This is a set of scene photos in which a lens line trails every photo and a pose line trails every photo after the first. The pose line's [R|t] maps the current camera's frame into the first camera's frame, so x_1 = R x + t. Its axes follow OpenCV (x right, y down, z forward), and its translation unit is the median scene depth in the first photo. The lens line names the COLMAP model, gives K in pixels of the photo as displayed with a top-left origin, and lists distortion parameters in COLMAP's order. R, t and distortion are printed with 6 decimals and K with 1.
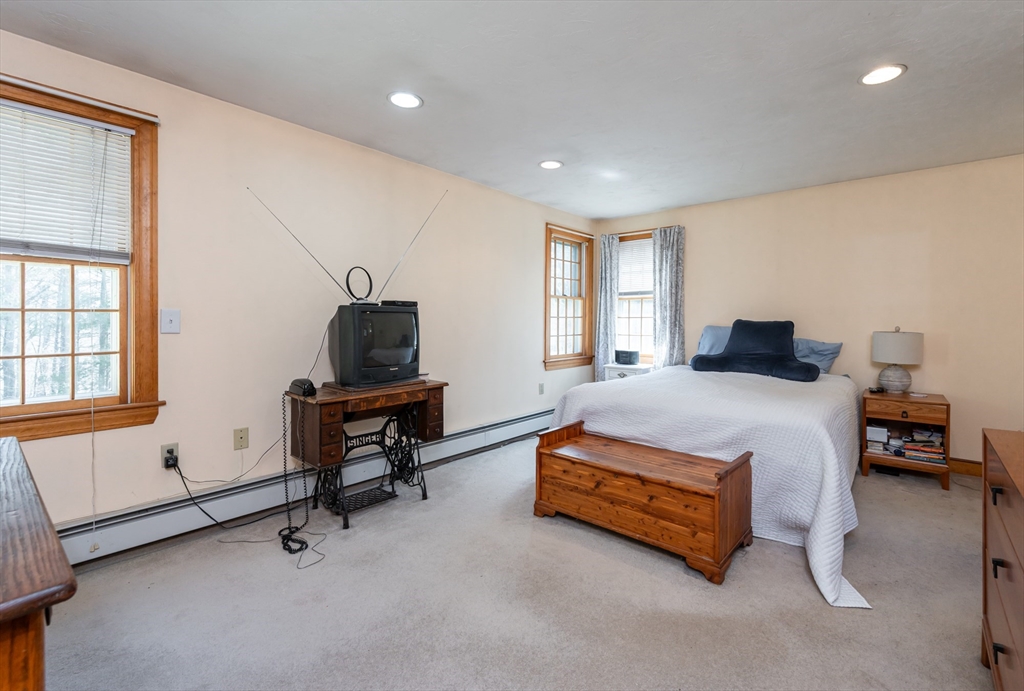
lens RADIAL K [[443.3, 0, 507.9], [0, 443.3, 323.6], [0, 0, 1]] dist [-0.001891, 0.000013]
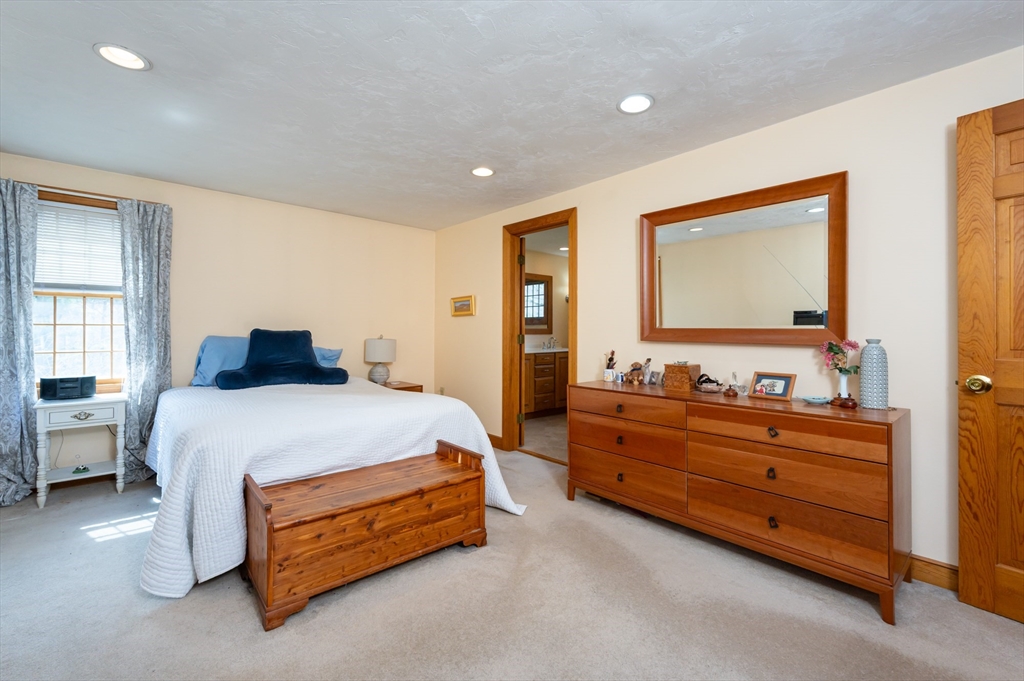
lens RADIAL K [[442.9, 0, 514.0], [0, 442.9, 333.2], [0, 0, 1]] dist [-0.003462, -0.000127]
pose [[0.108486, -0.005752, 0.994081, -0.374526], [0.002921, 0.999981, 0.005467, -0.003886], [-0.994094, 0.002311, 0.108501, 0.397139]]
